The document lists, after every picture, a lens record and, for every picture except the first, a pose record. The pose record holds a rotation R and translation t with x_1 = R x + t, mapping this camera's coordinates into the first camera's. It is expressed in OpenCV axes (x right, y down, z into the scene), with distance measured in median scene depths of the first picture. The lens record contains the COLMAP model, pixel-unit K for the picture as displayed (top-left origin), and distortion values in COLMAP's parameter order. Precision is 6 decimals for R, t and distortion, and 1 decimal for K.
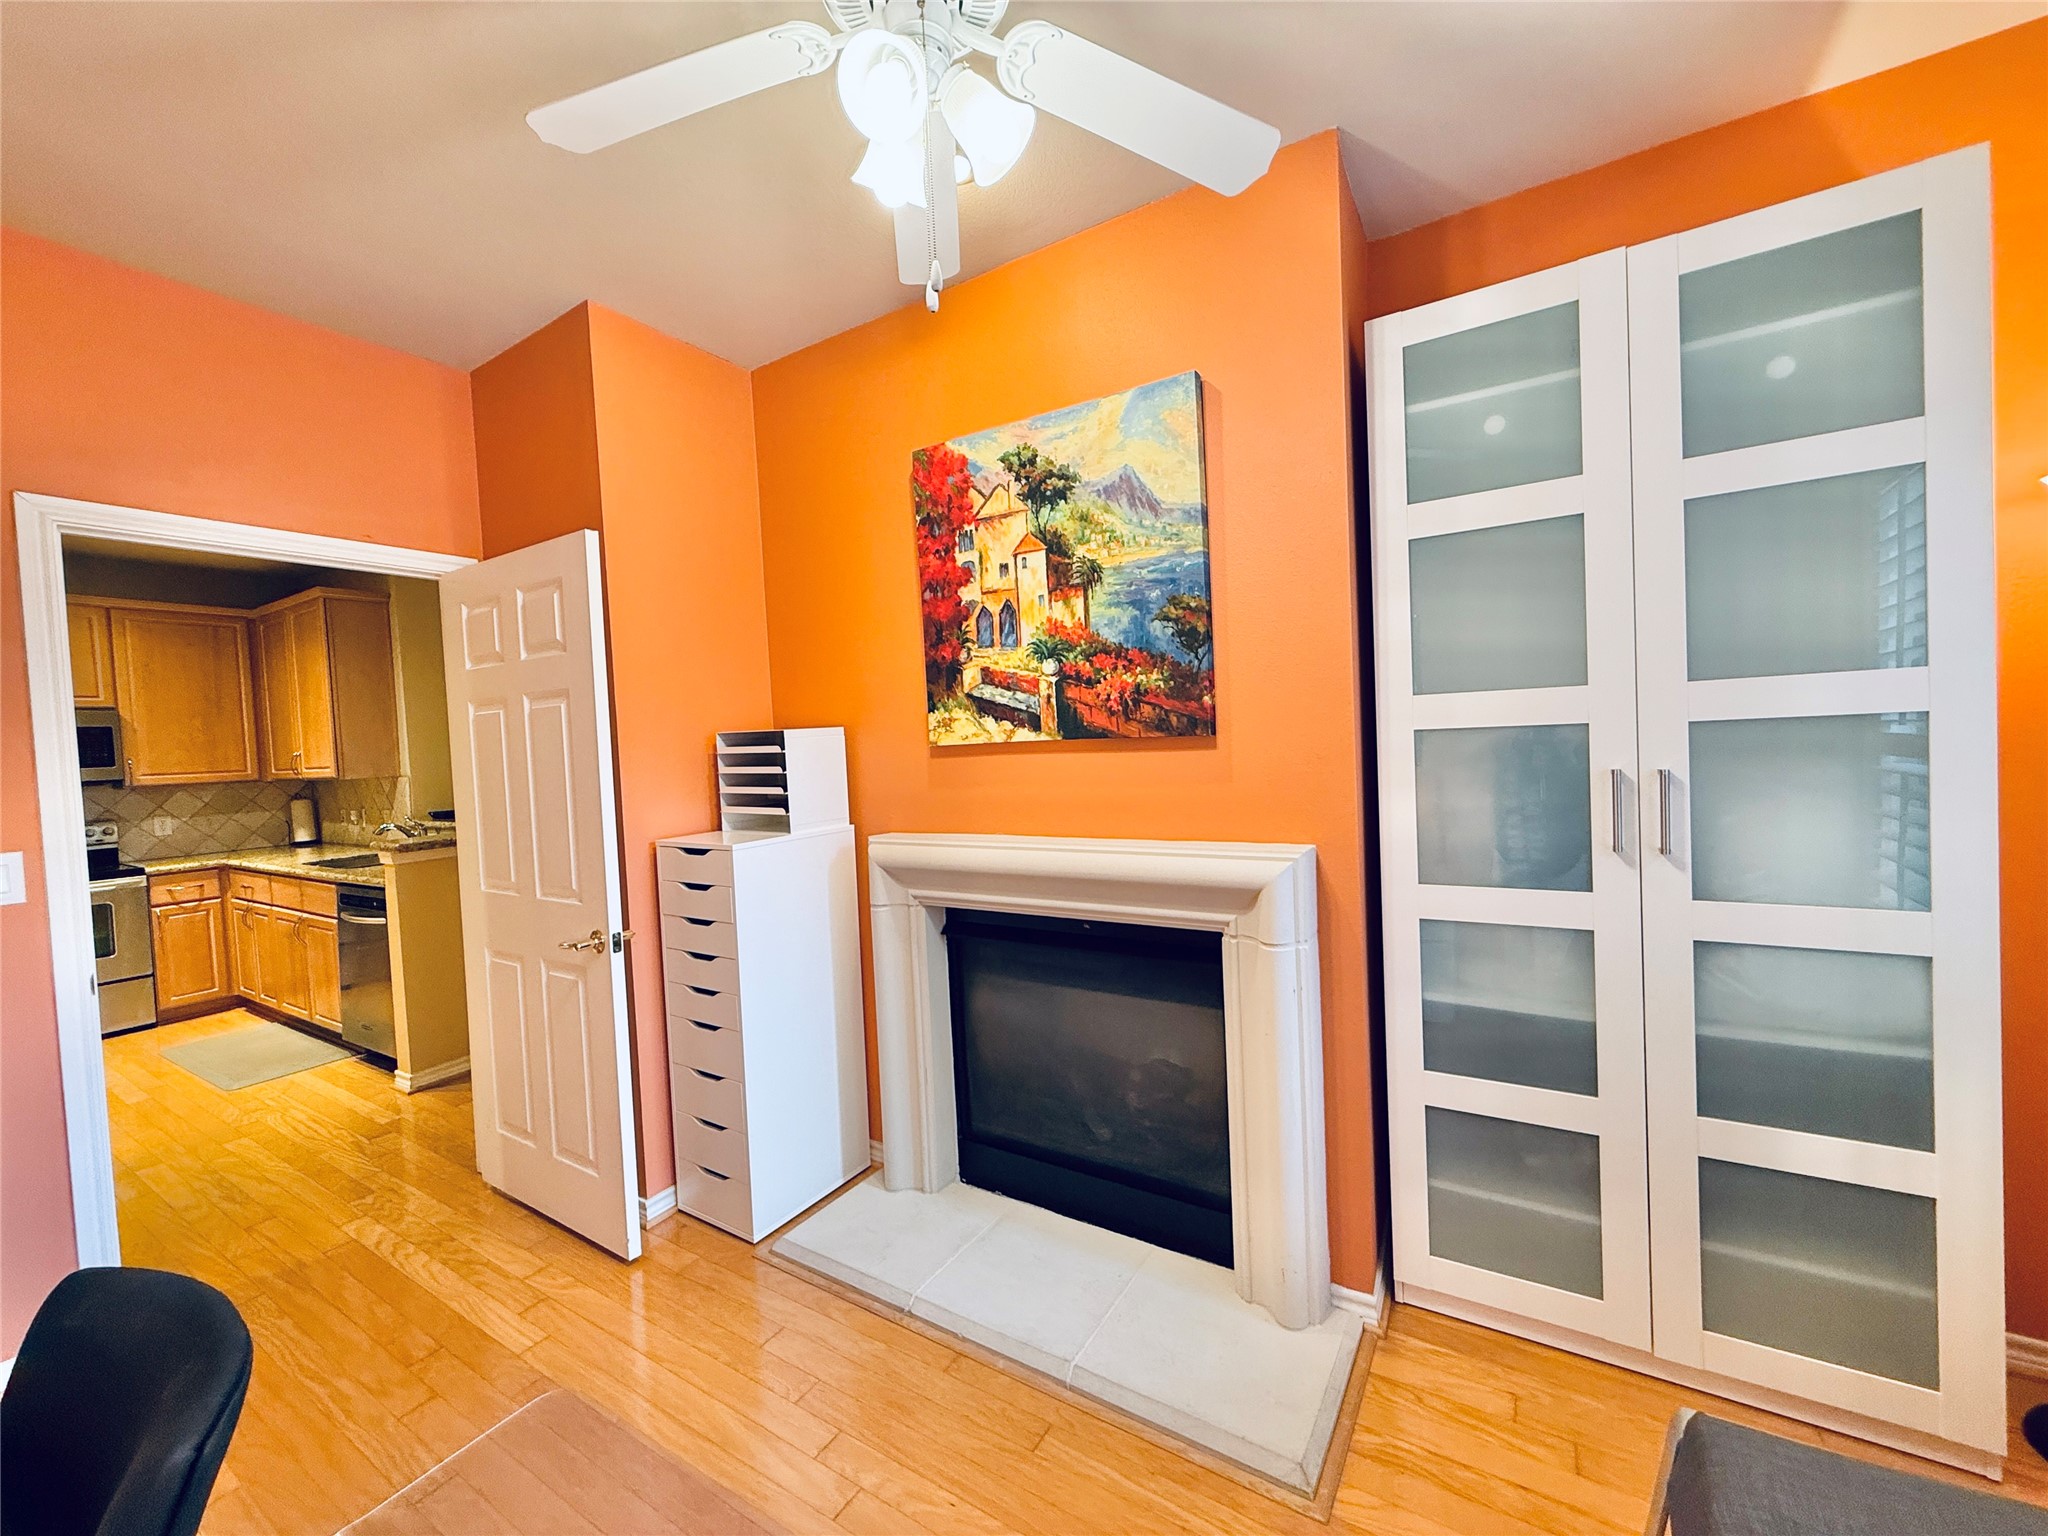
lens RADIAL K [[803.4, 0, 1024.0], [0, 803.4, 768.0], [0, 0, 1]] dist [0.001612, 0.000126]
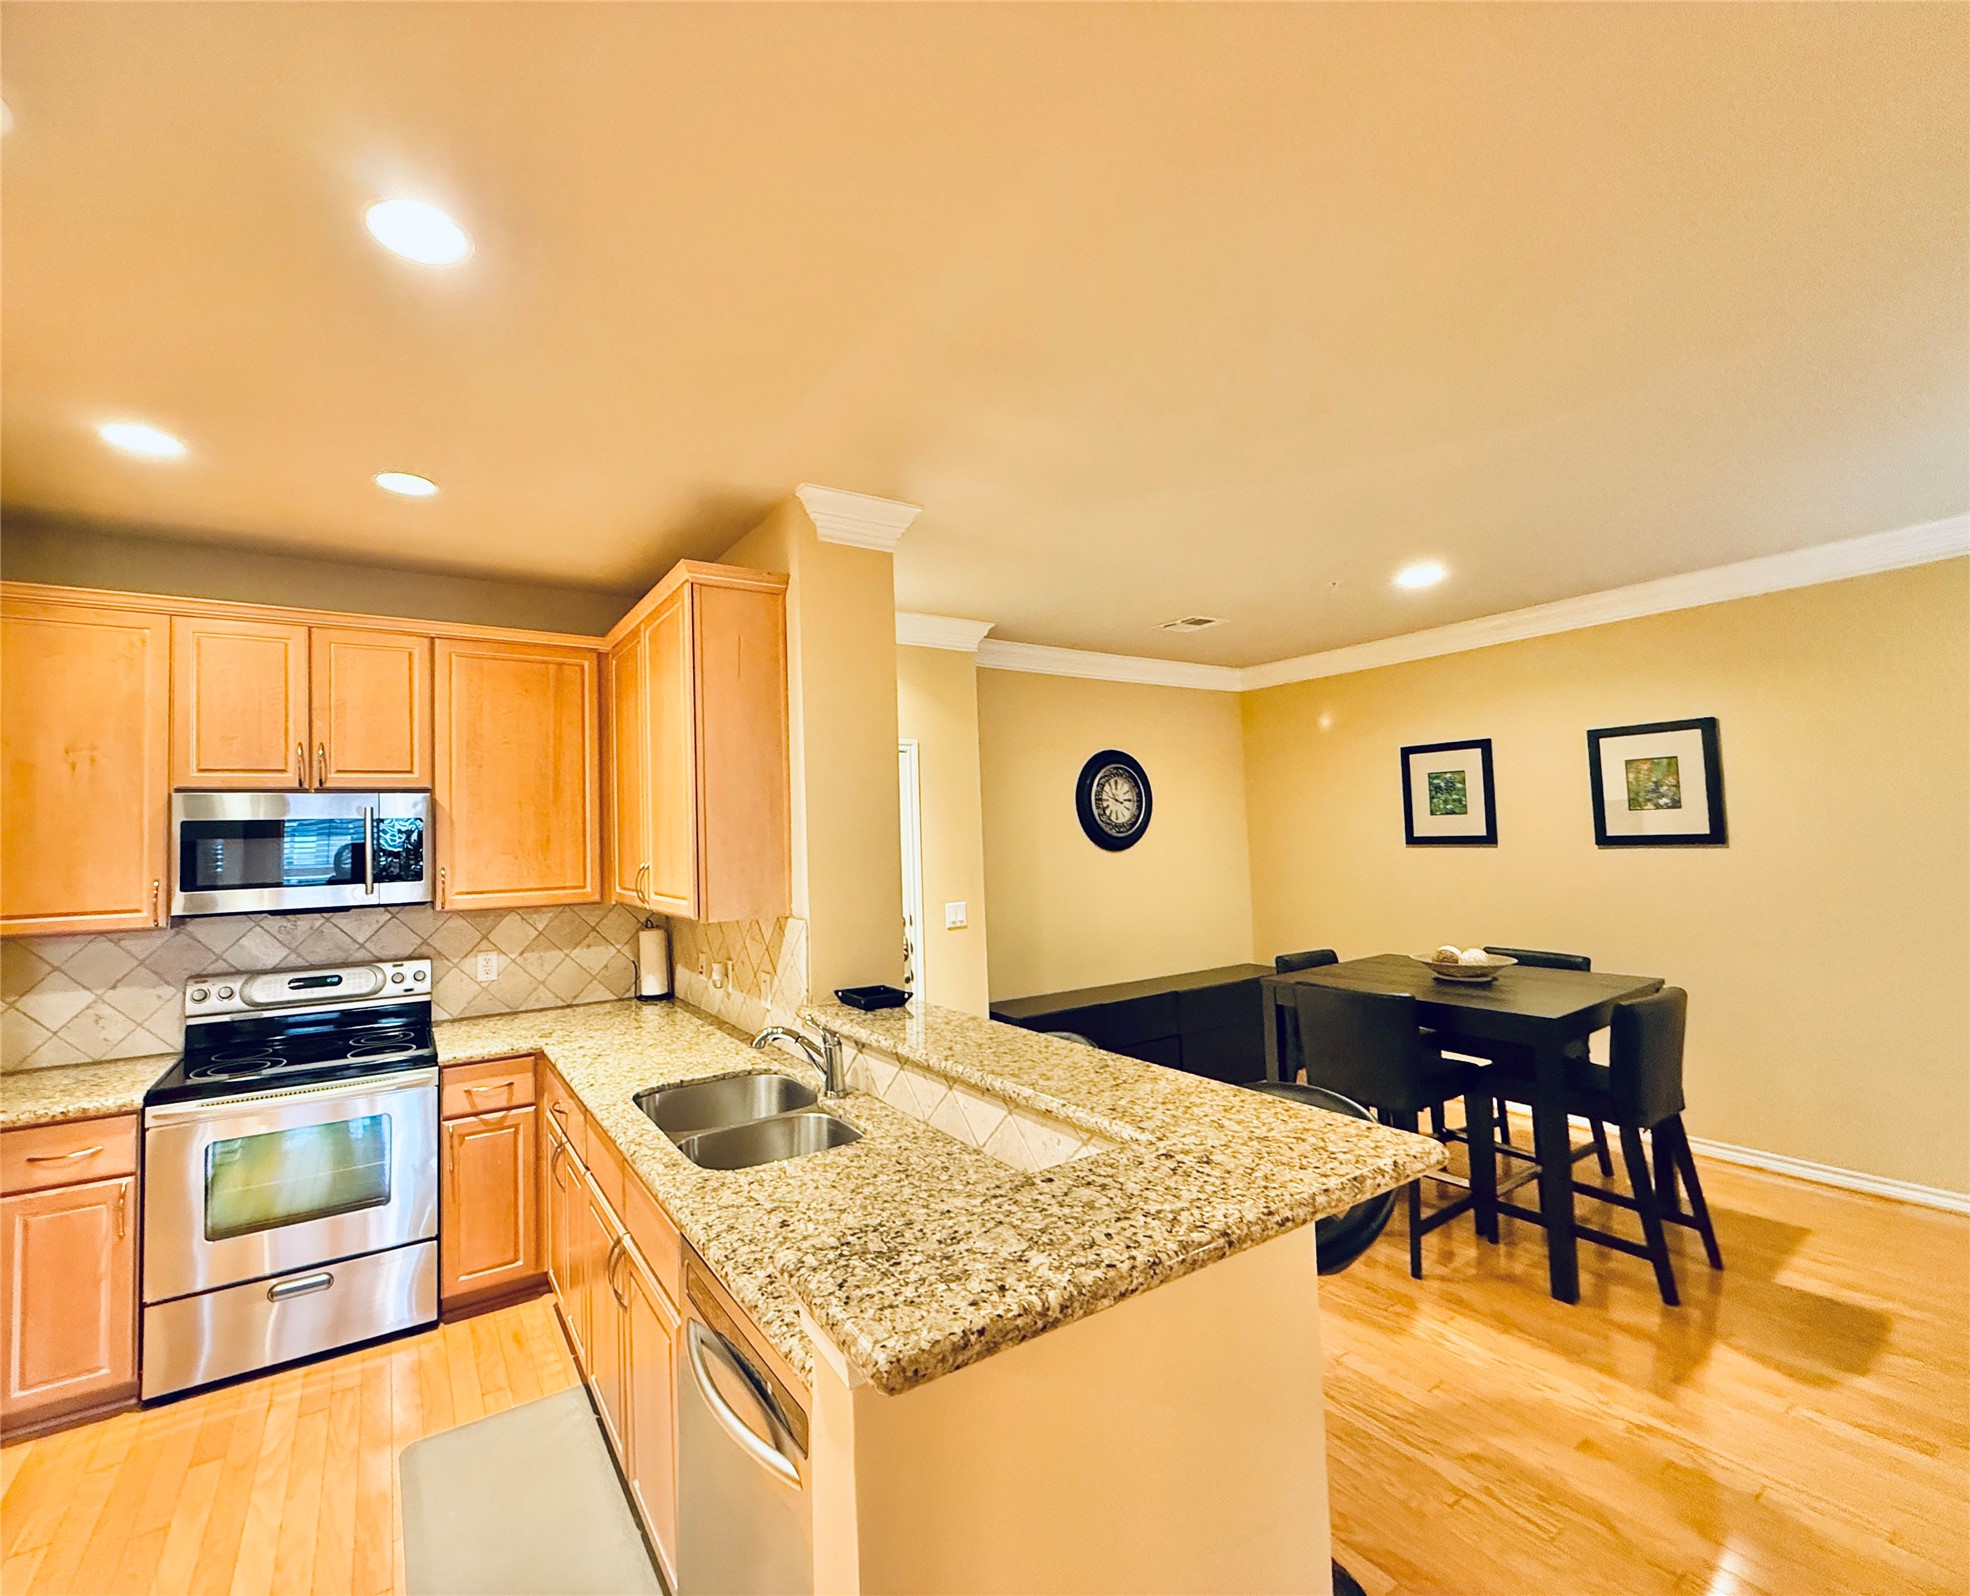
lens RADIAL K [[906.3, 0, 985.0], [0, 906.3, 798.0], [0, 0, 1]] dist [-0.000833, -0.000020]
pose [[0.919093, -0.001613, -0.394038, -0.778653], [-0.022184, 0.998194, -0.055828, -0.068028], [0.393416, 0.060052, 0.917397, 0.918169]]
